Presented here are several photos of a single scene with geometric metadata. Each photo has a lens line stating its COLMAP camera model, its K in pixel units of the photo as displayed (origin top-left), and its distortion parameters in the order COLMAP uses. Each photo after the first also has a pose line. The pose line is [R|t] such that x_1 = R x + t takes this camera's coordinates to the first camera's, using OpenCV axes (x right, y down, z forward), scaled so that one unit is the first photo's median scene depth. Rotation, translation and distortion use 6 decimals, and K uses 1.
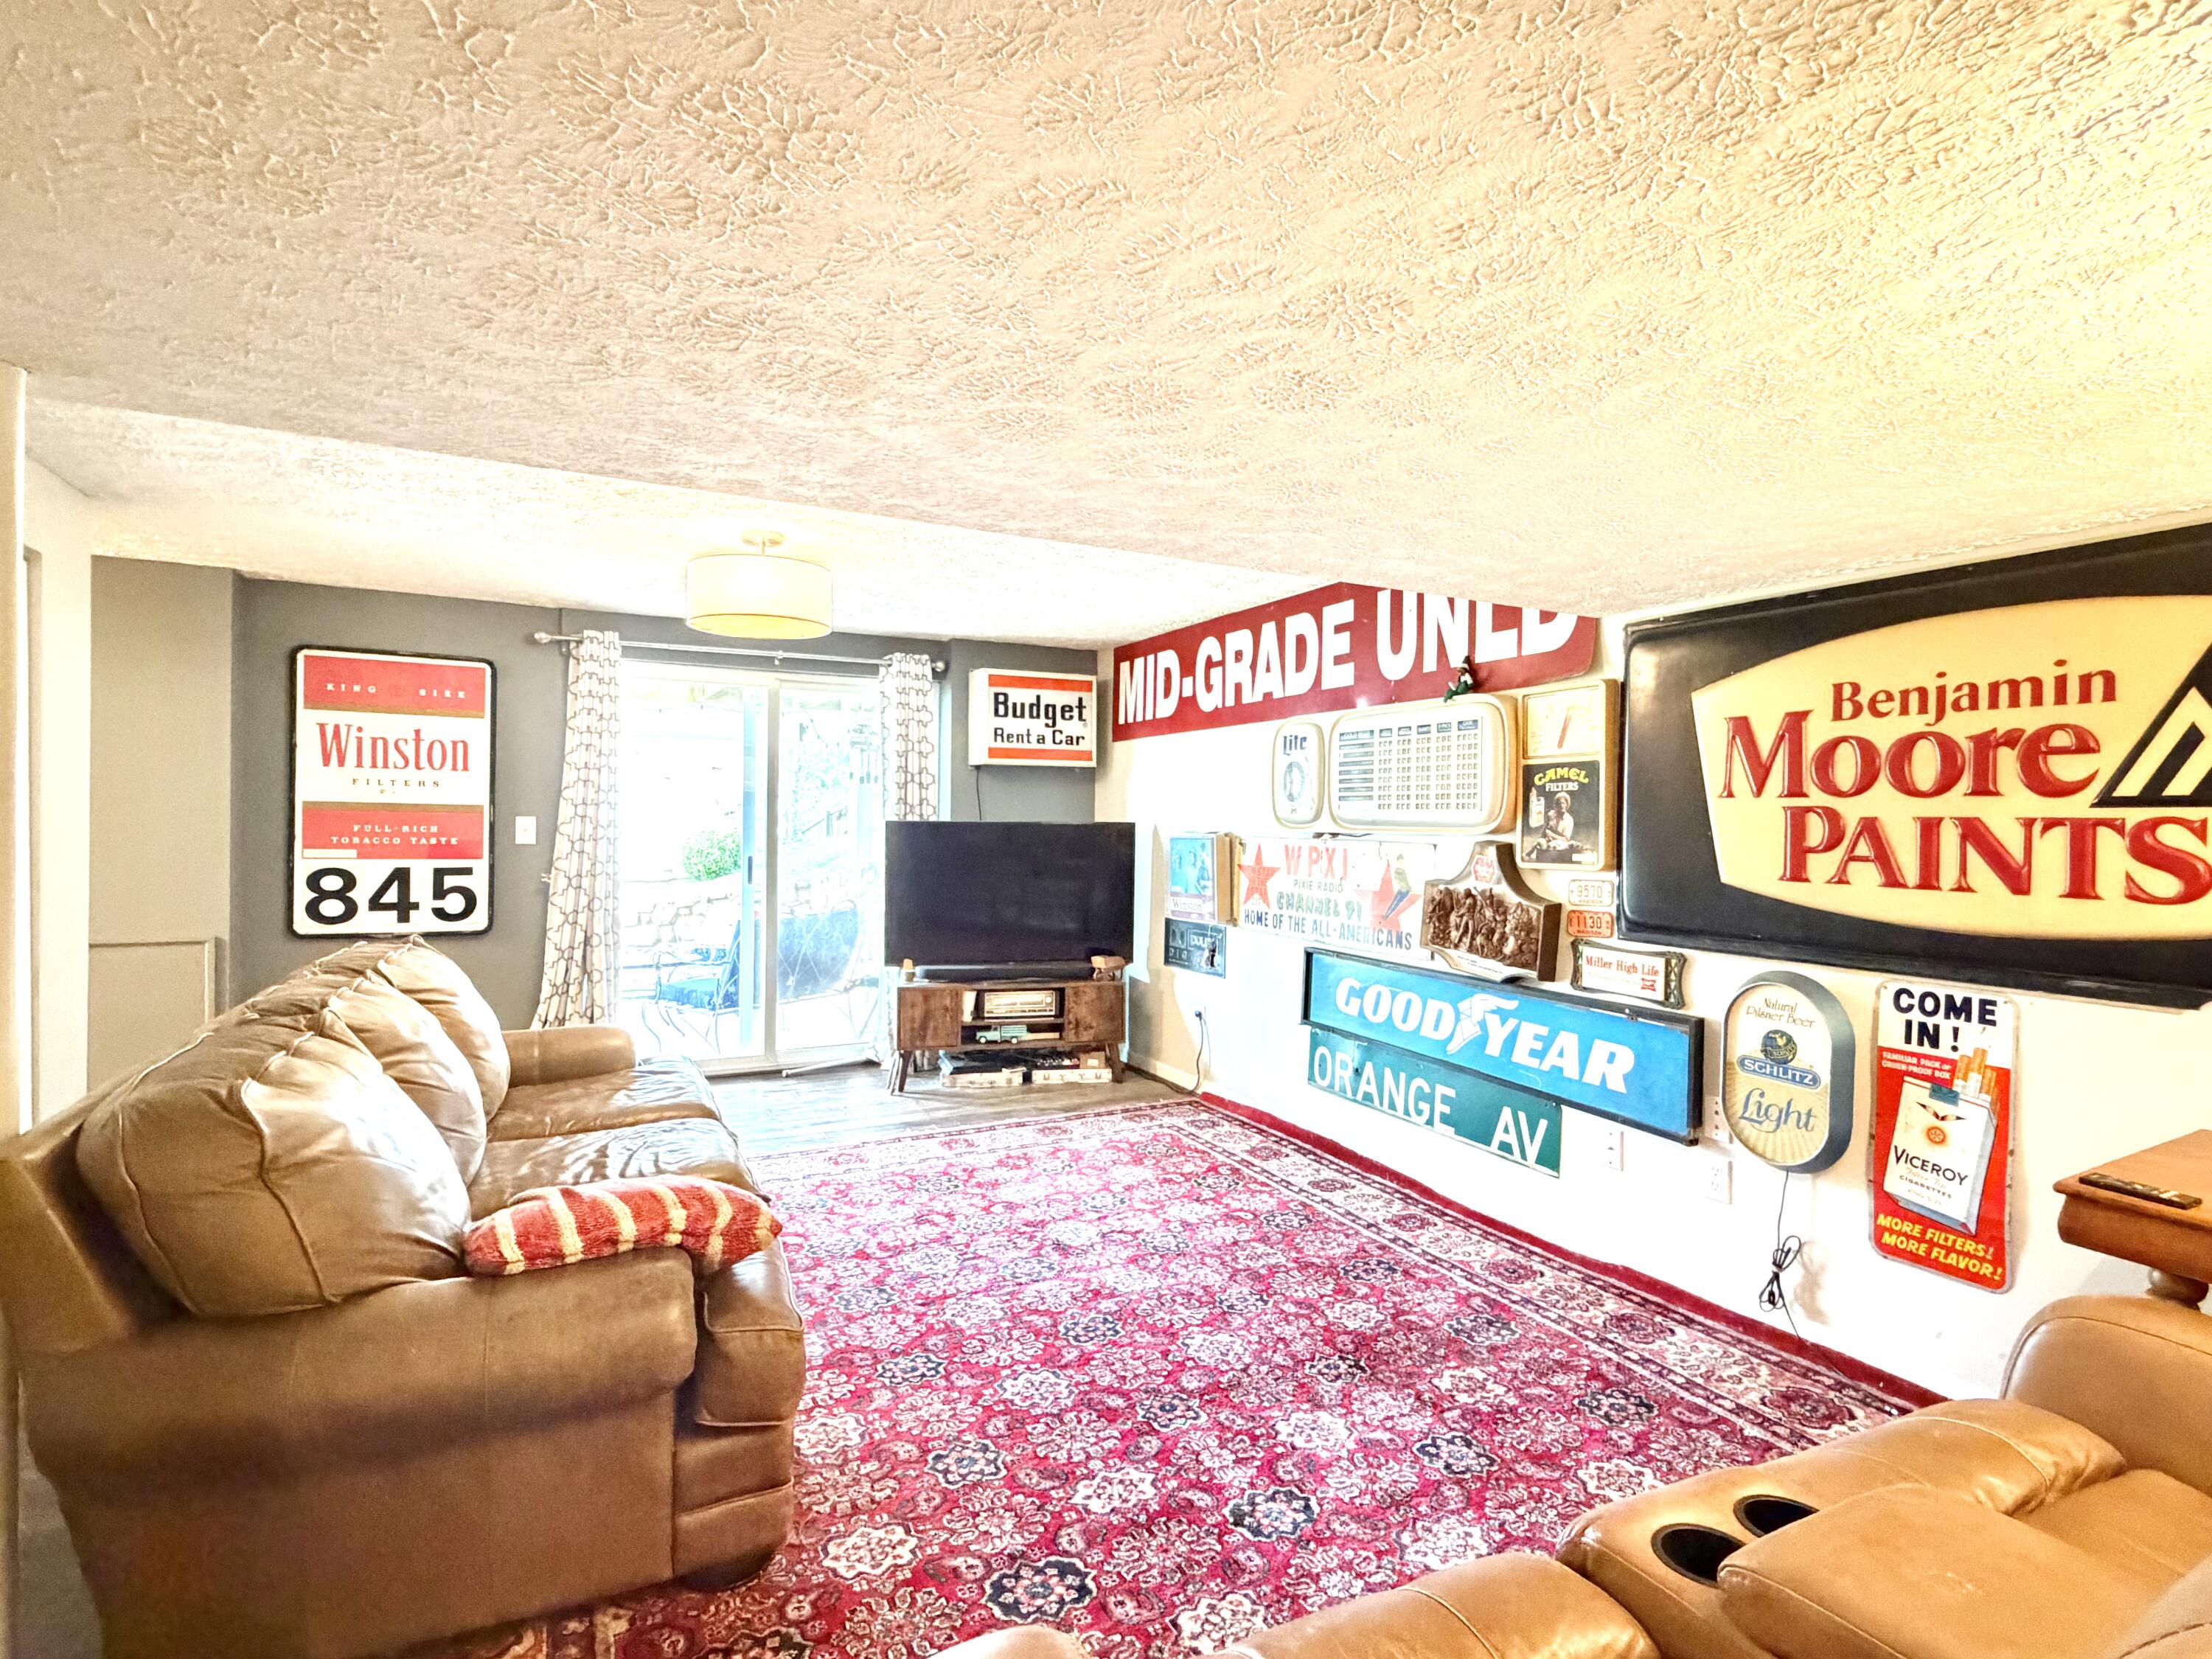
lens RADIAL K [[1103.8, 0, 1101.9], [0, 1103.8, 828.3], [0, 0, 1]] dist [0.000226, -0.000354]
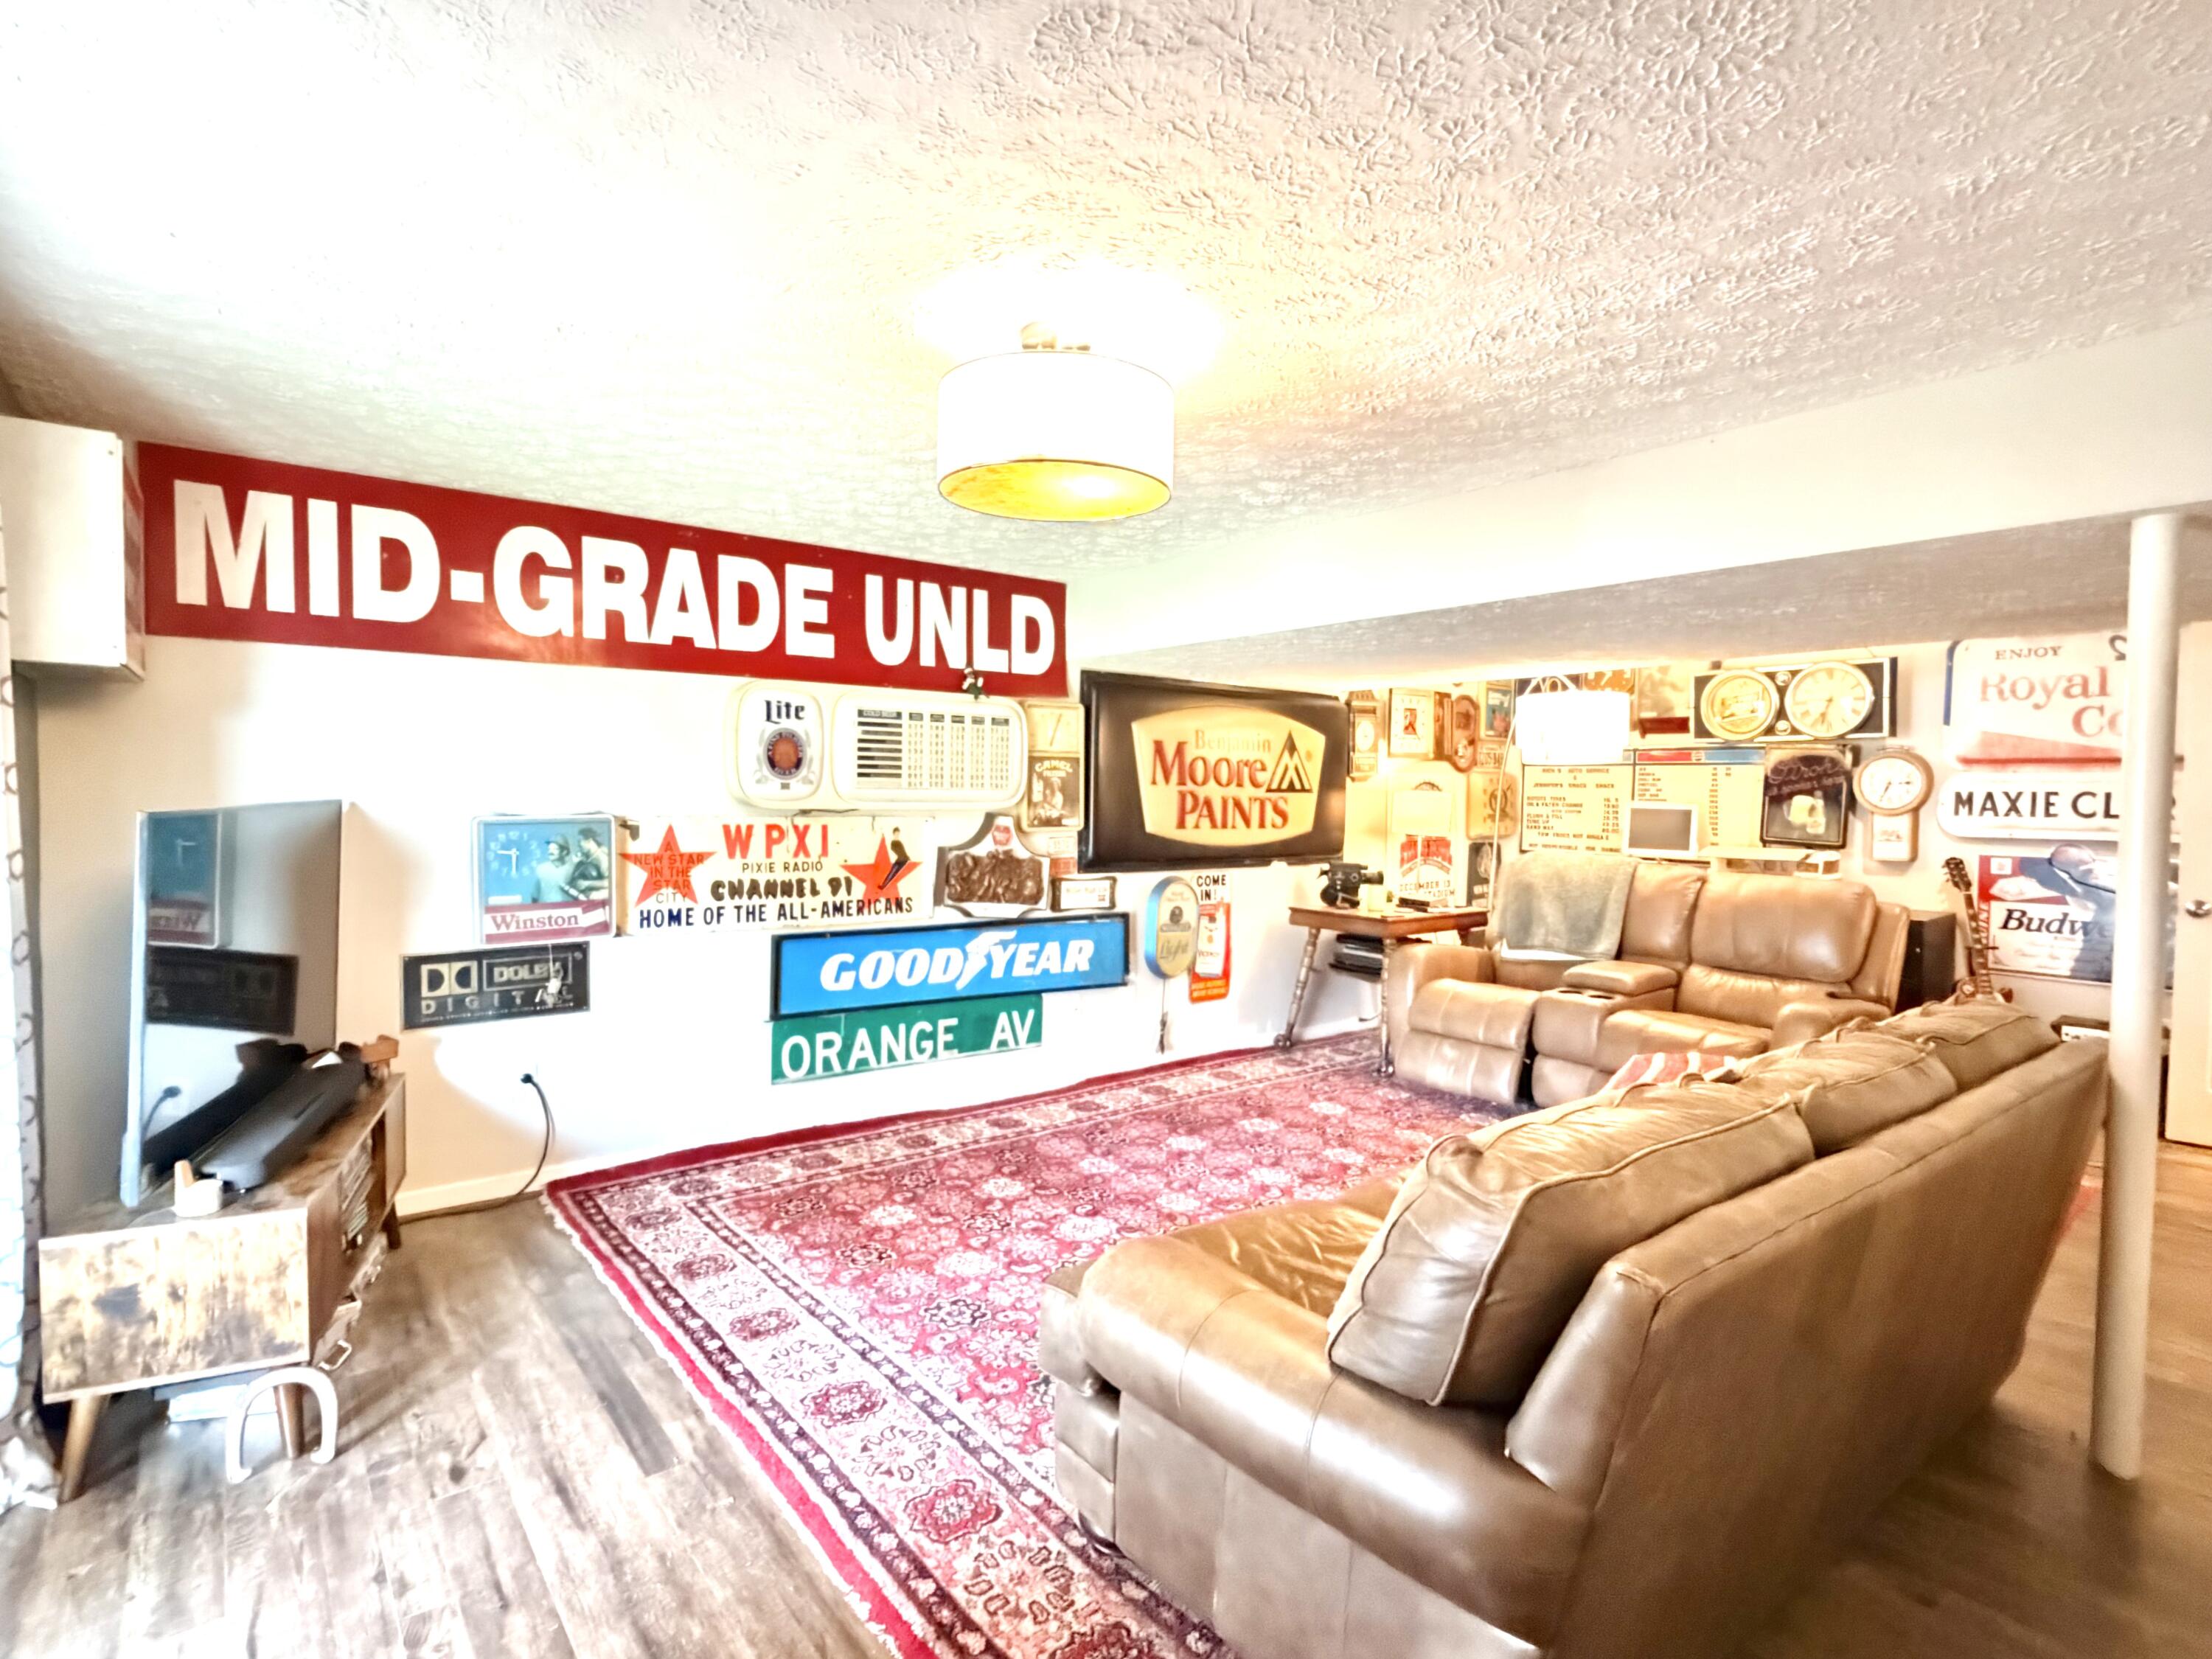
lens RADIAL K [[1103.8, 0, 1102.4], [0, 1103.8, 827.8], [0, 0, 1]] dist [0.000226, -0.000354]
pose [[-0.199004, -0.050889, 0.978676, -0.937539], [-0.011775, 0.998703, 0.049537, -0.036501], [-0.979928, -0.001665, -0.199346, 1.140453]]
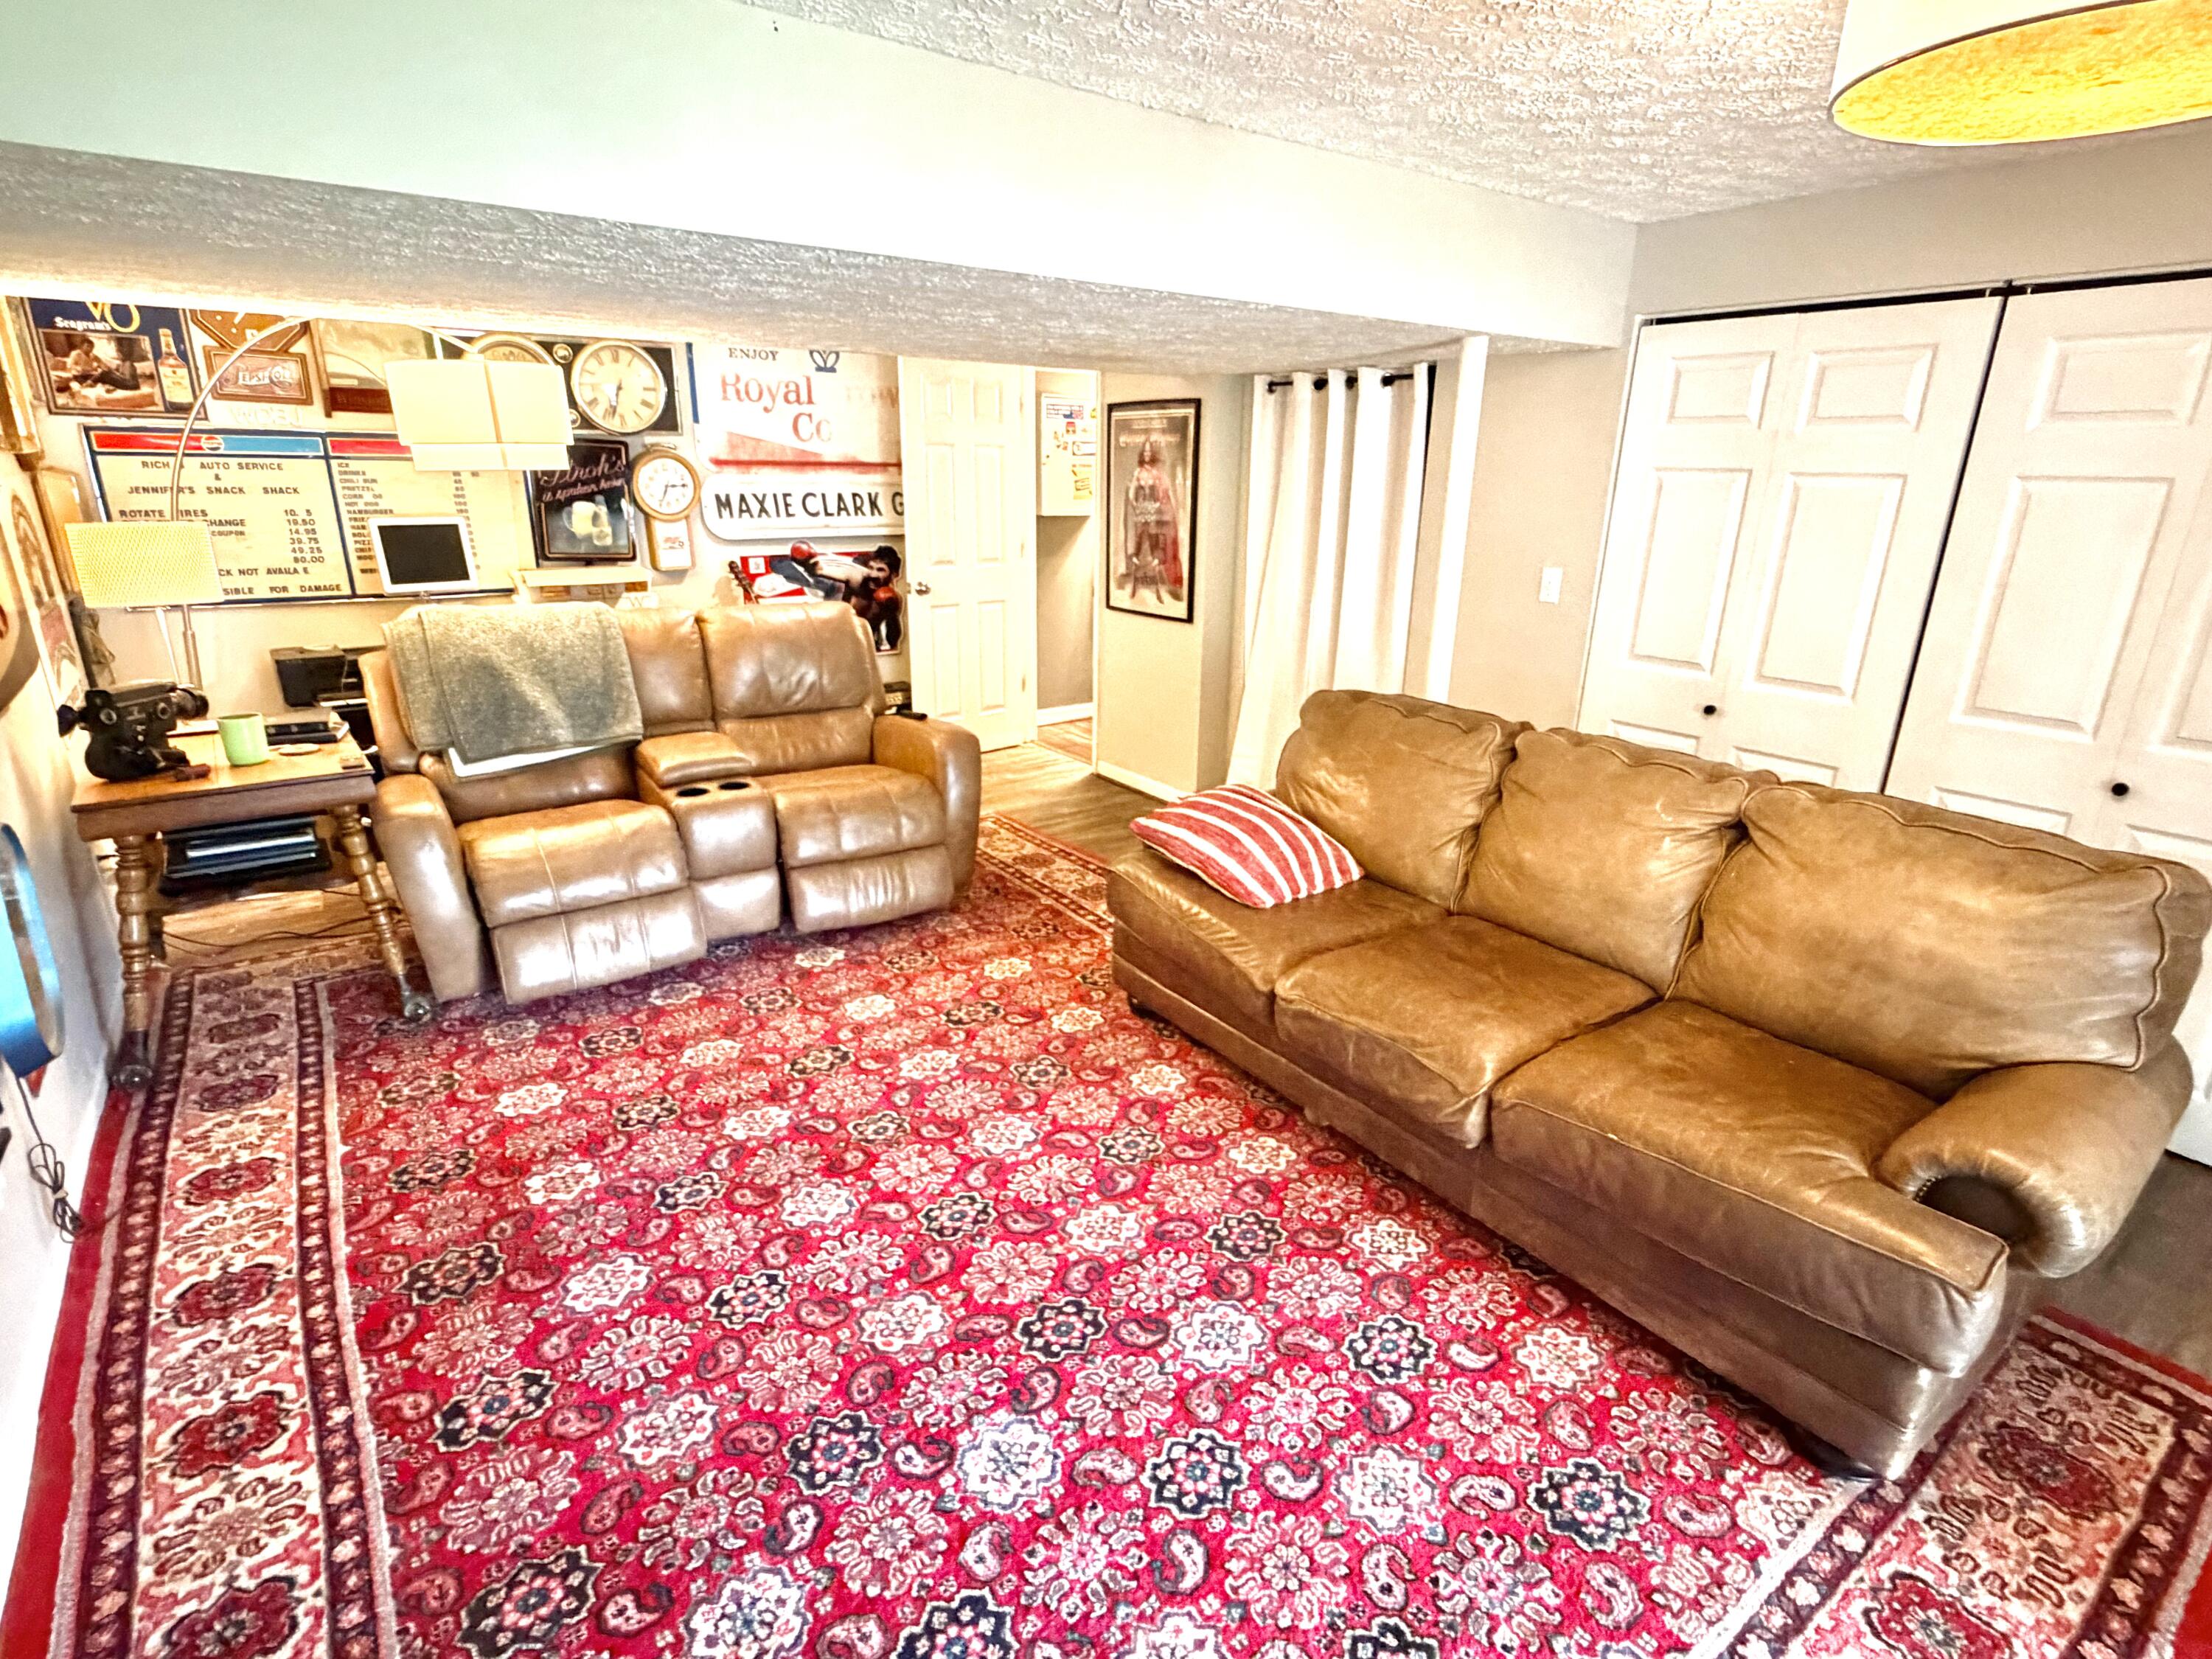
lens RADIAL K [[1103.8, 0, 1107.3], [0, 1103.8, 832.1], [0, 0, 1]] dist [0.000226, -0.000354]
pose [[-0.986542, 0.024579, -0.161650, 0.004695], [-0.028757, 0.947143, 0.319520, -0.083886], [0.160959, 0.319868, -0.933690, 1.354248]]
